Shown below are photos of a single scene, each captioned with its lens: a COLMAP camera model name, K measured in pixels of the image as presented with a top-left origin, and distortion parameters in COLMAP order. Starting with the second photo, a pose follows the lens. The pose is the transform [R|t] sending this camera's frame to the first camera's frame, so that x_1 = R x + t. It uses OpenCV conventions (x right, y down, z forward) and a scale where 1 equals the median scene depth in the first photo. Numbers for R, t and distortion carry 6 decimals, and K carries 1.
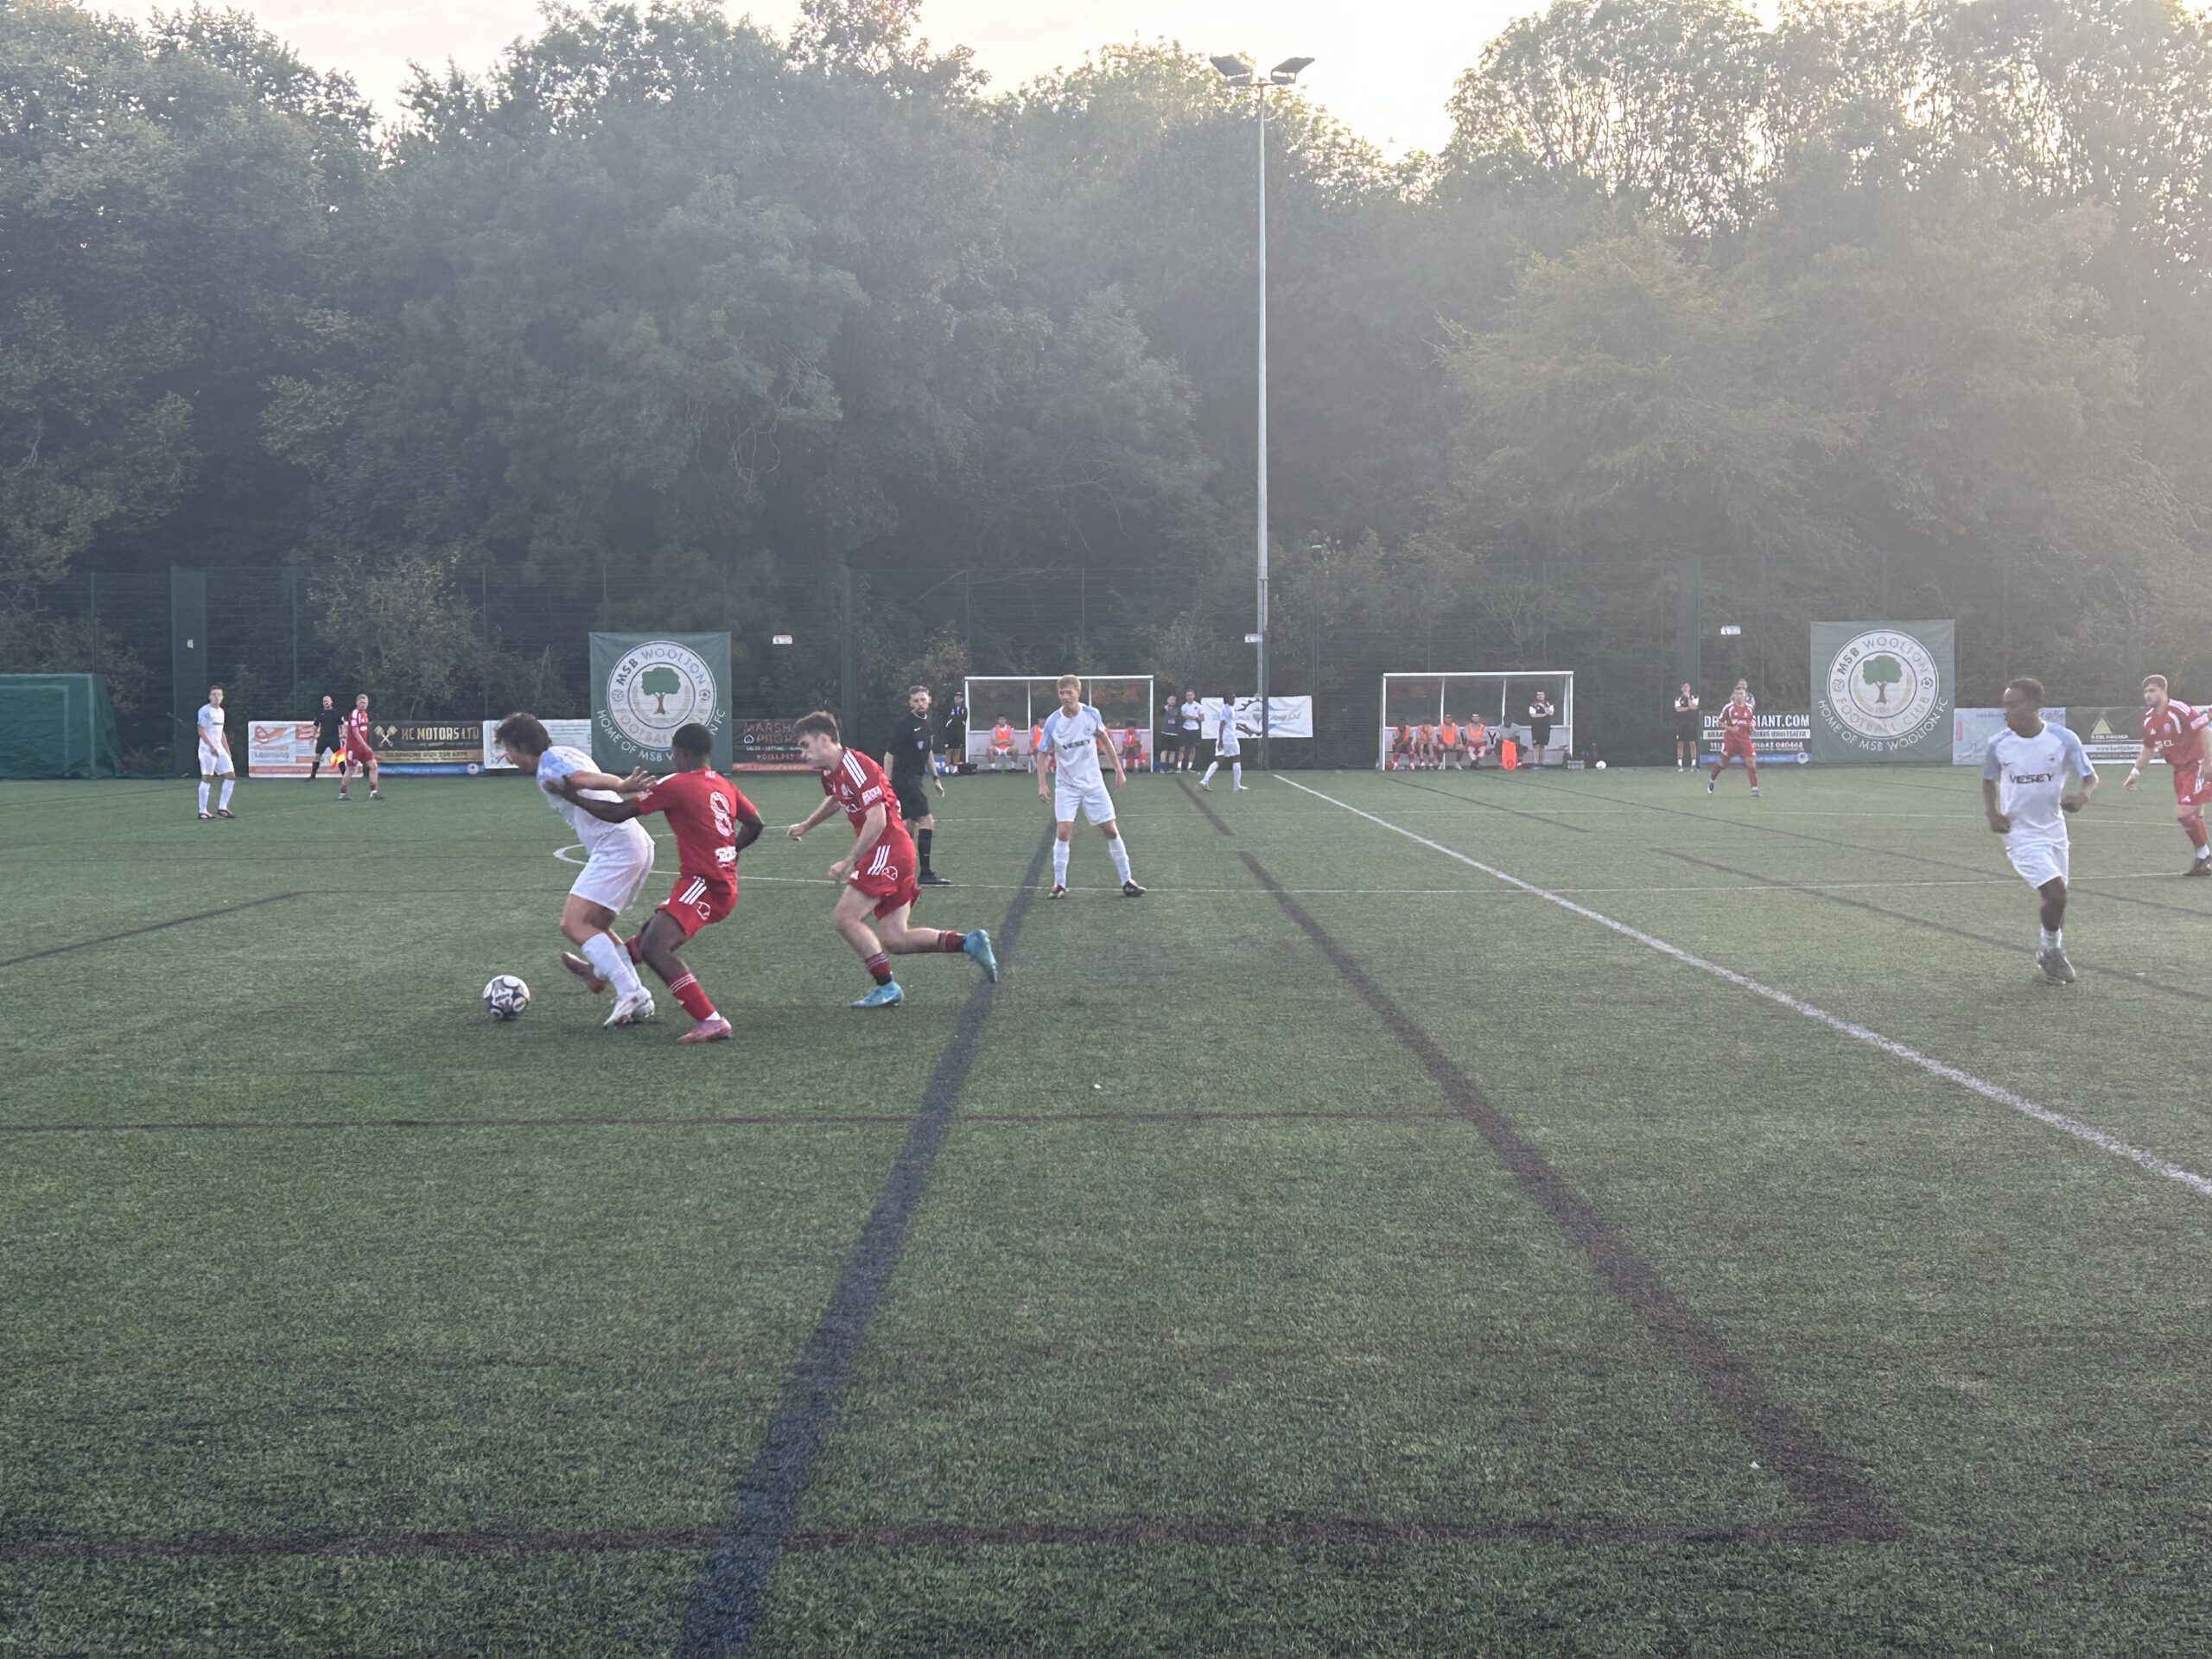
lens RADIAL K [[3300.3, 0, 1107.9], [0, 3300.3, 830.1], [0, 0, 1]] dist [-0.013463, 0.000000]
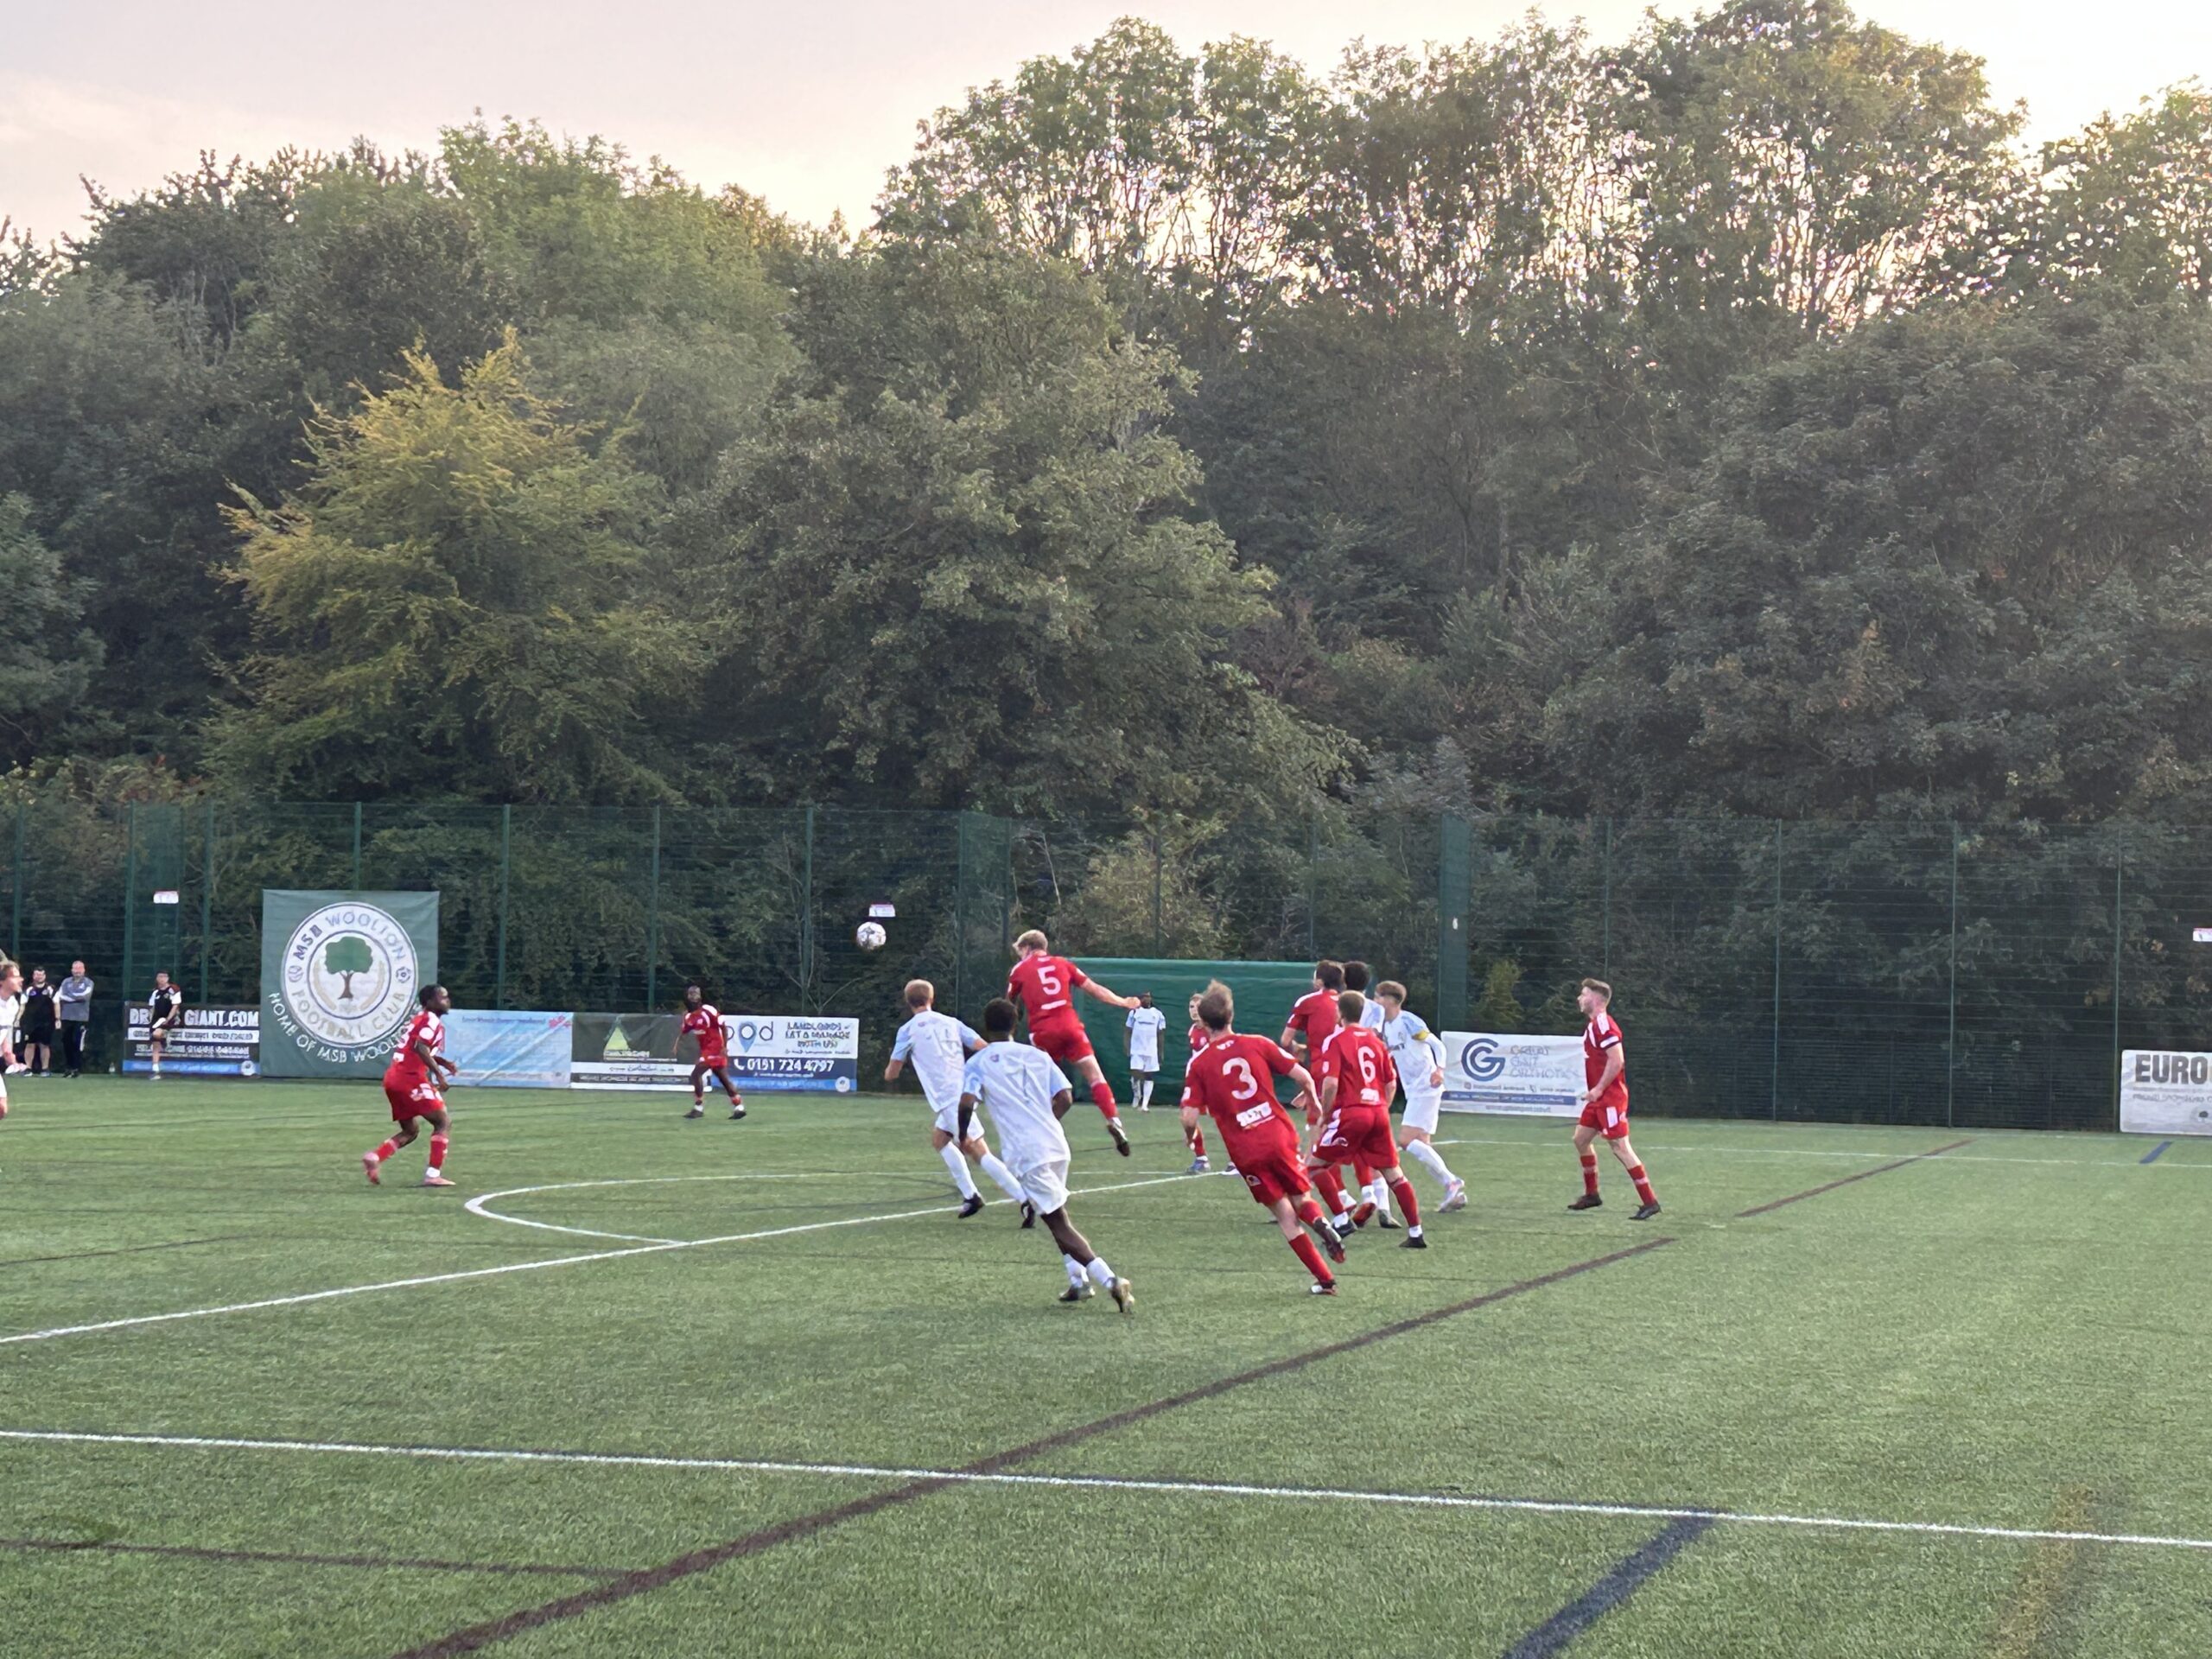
lens RADIAL K [[4760.3, 0, 1105.1], [0, 4760.3, 832.1], [0, 0, 1]] dist [-0.168758, 0.000000]
pose [[0.975915, 0.020697, -0.217168, 0.639094], [-0.037229, 0.996687, -0.072313, -0.004624], [0.214952, 0.078656, 0.973452, -0.022355]]
